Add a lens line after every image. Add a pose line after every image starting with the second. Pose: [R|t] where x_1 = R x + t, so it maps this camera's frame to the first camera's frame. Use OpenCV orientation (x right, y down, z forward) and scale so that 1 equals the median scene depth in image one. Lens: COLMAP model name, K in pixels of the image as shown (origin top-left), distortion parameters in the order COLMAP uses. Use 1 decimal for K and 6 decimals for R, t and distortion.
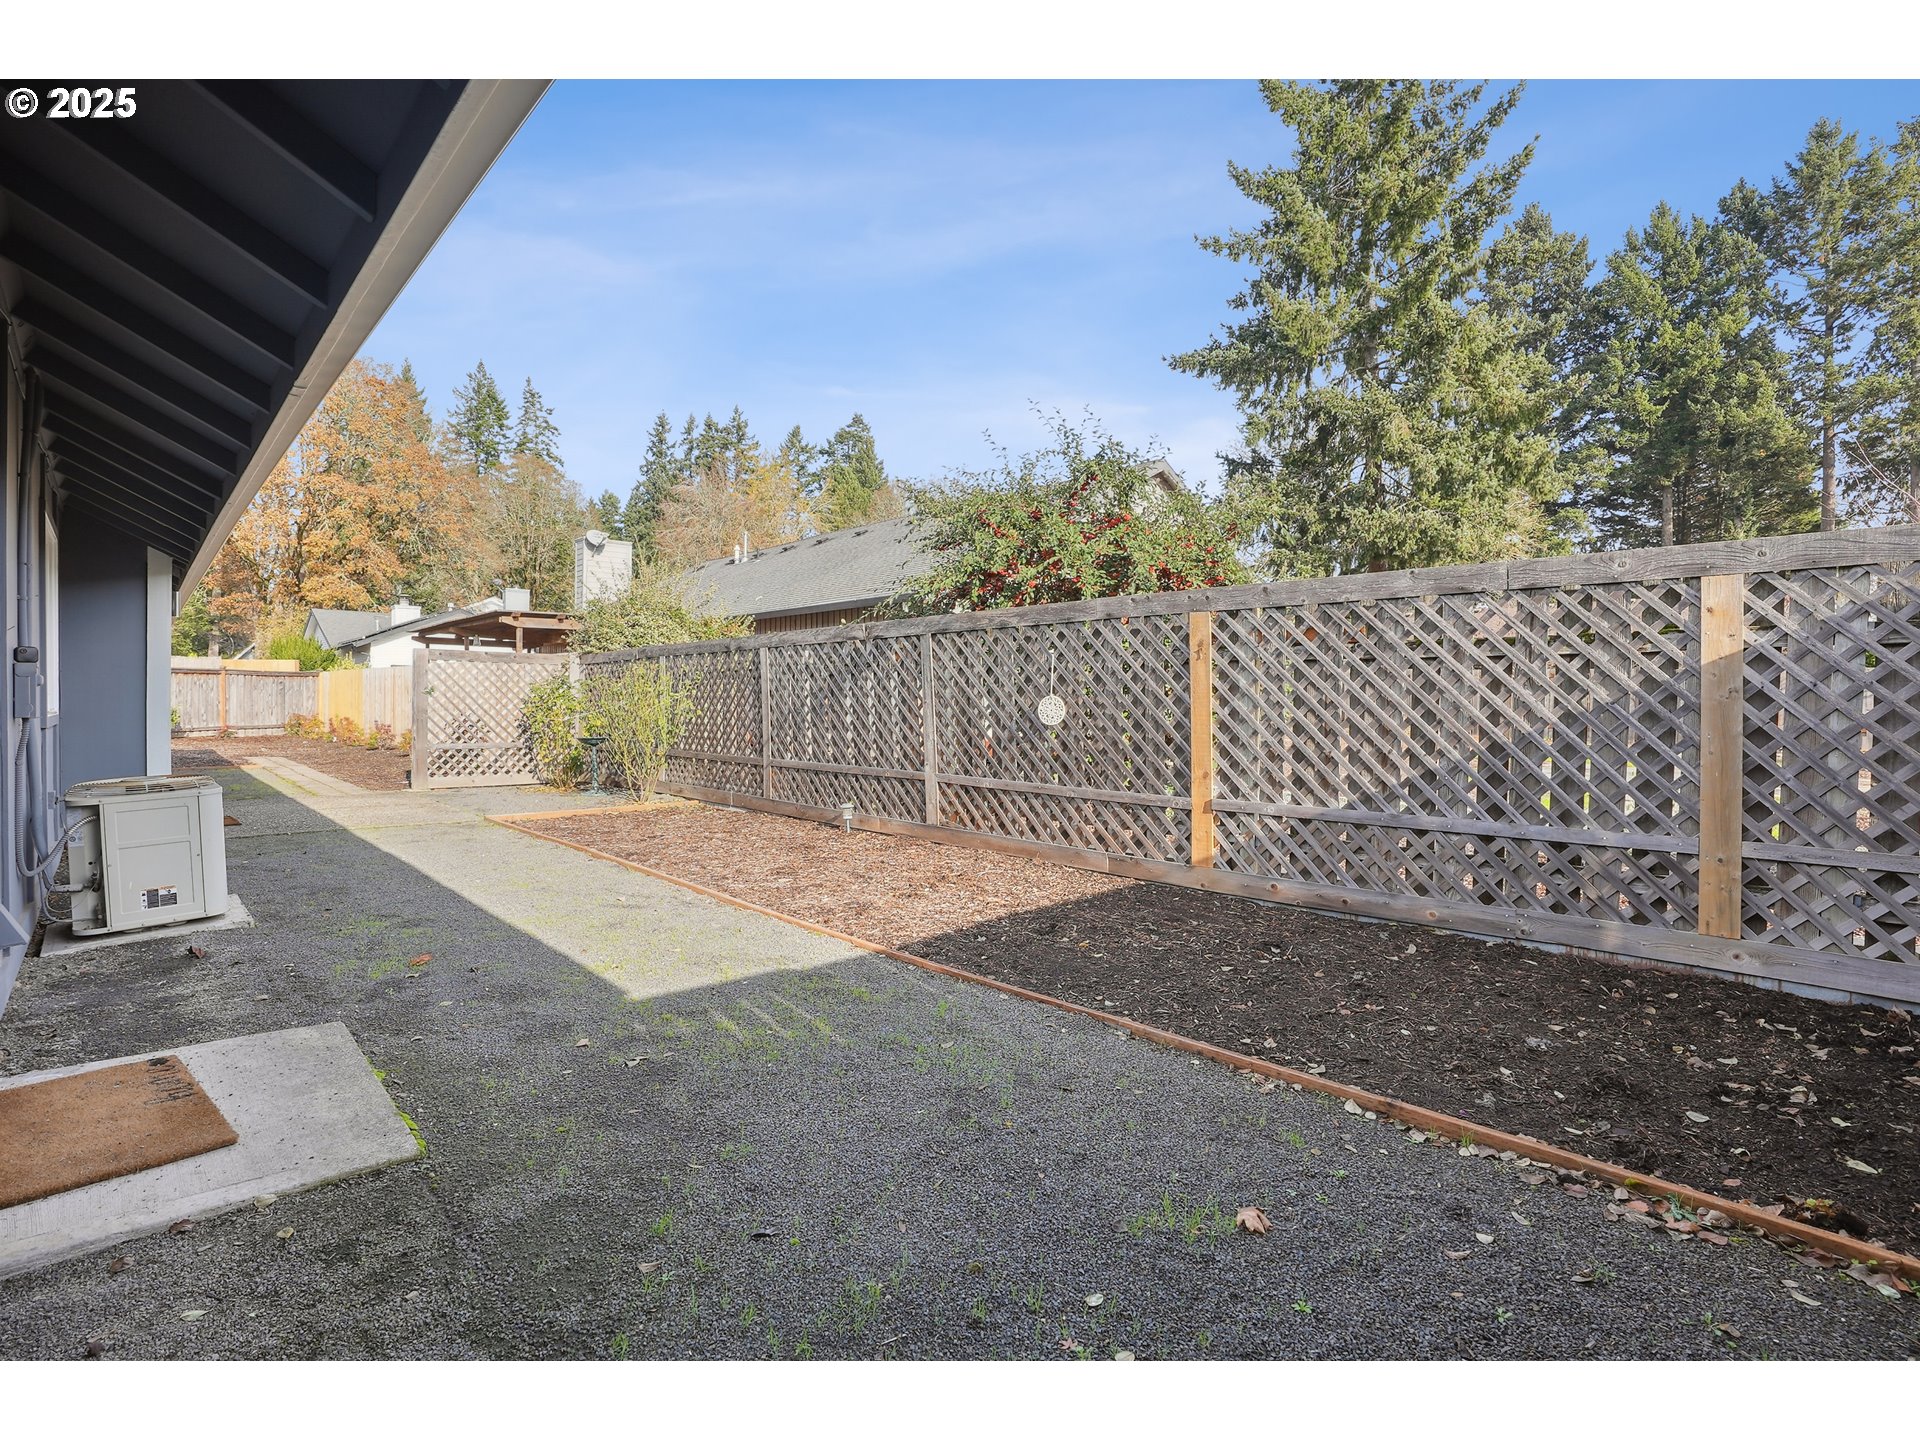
lens RADIAL K [[888.8, 0, 963.0], [0, 888.8, 710.0], [0, 0, 1]] dist [-0.064436, 0.025645]
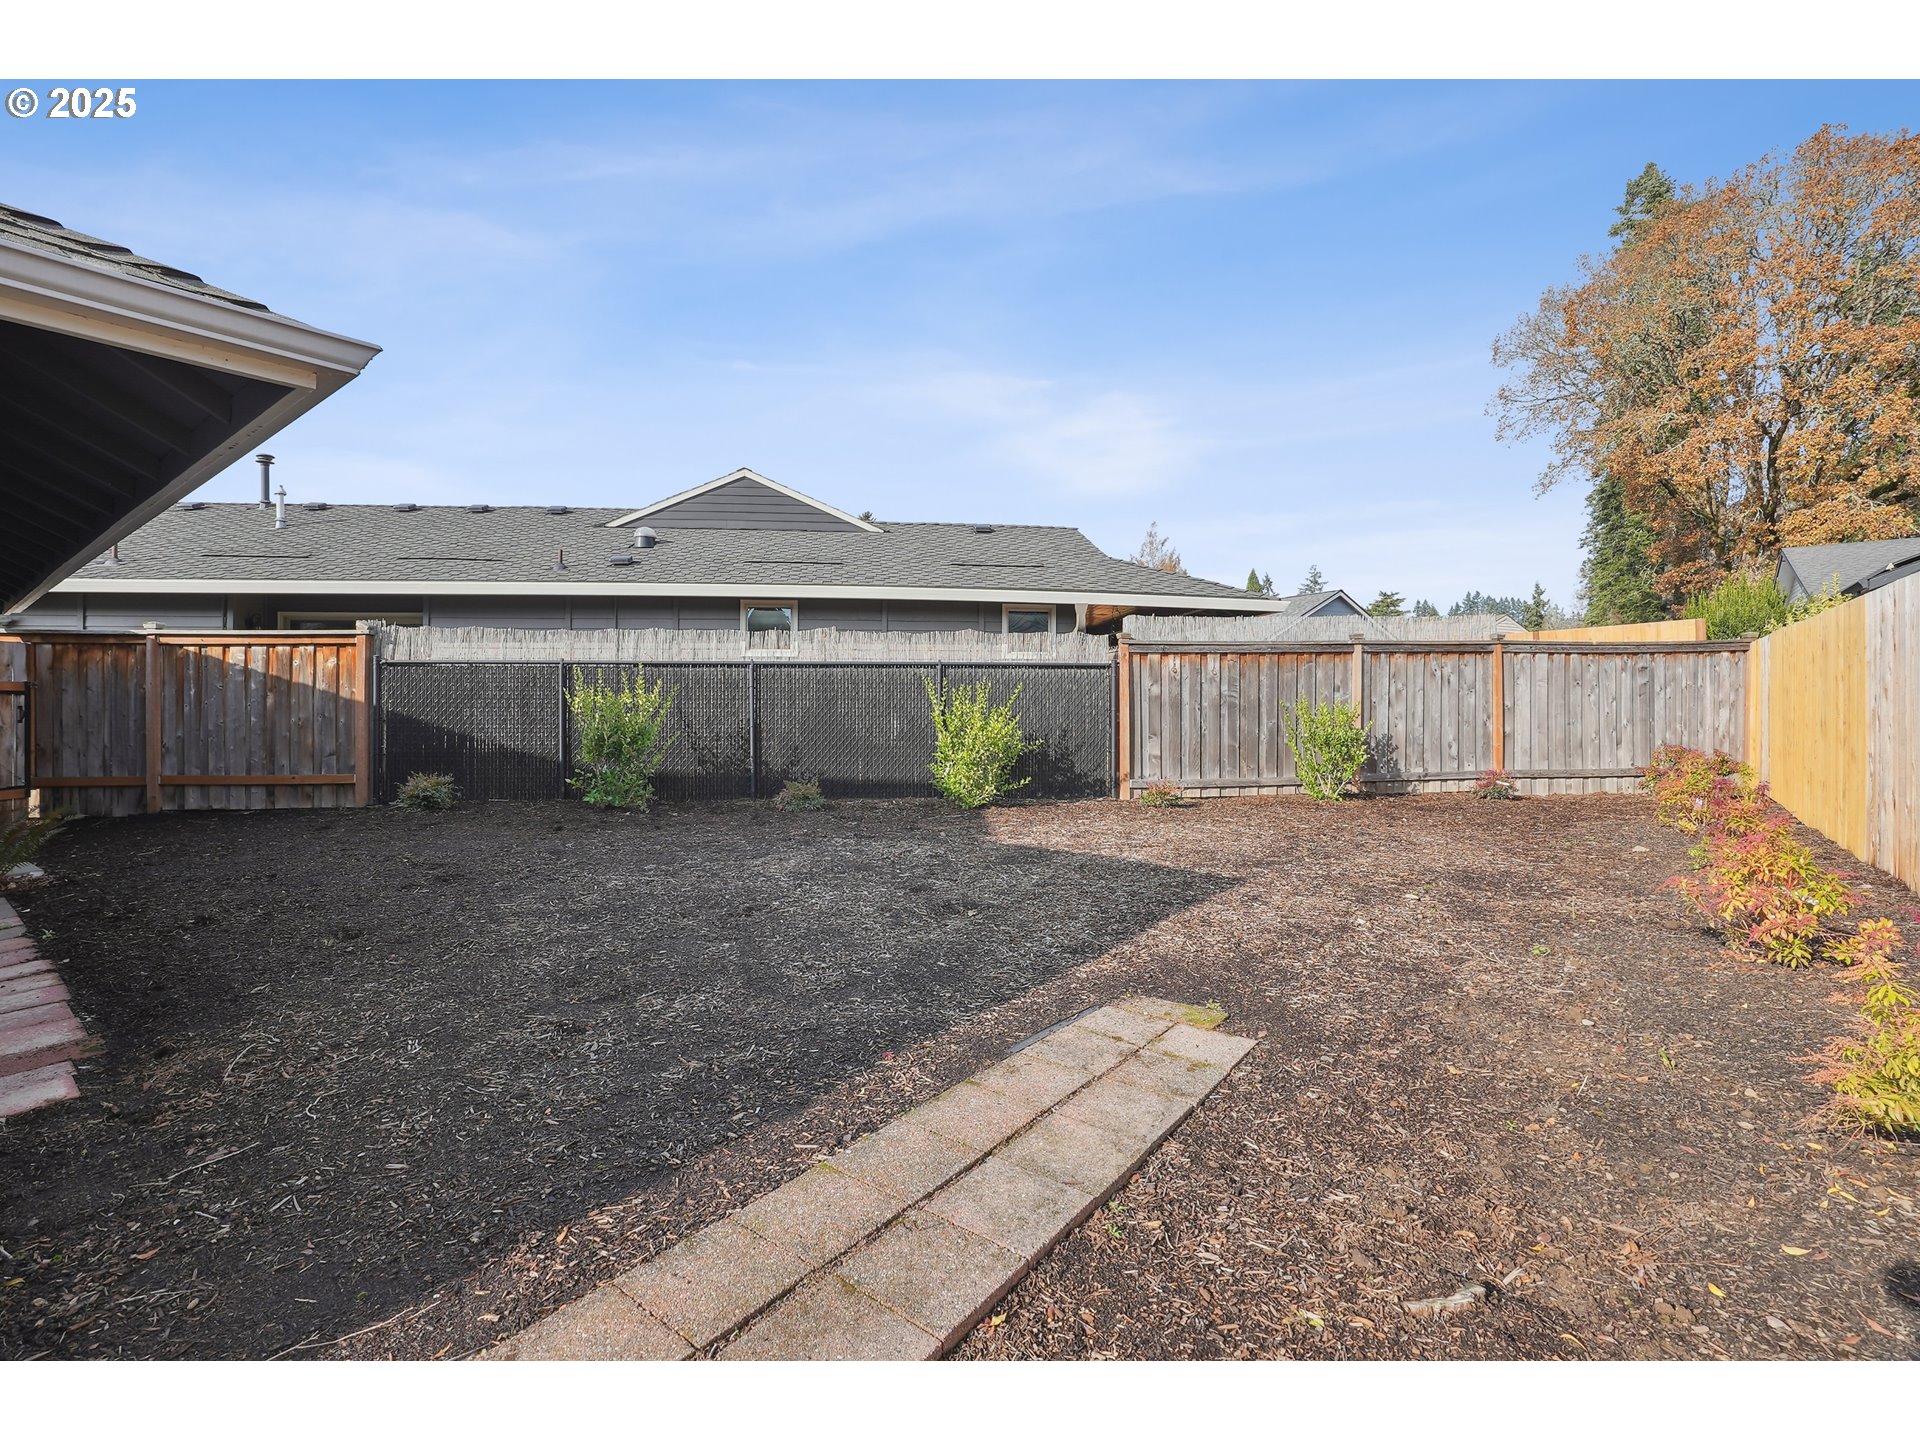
lens RADIAL K [[888.8, 0, 963.0], [0, 888.8, 710.0], [0, 0, 1]] dist [-0.064436, 0.025645]
pose [[0.131063, 0.000572, -0.991374, -0.211704], [-0.006412, 0.999979, -0.000270, -0.004780], [0.991353, 0.006392, 0.131064, 0.311494]]
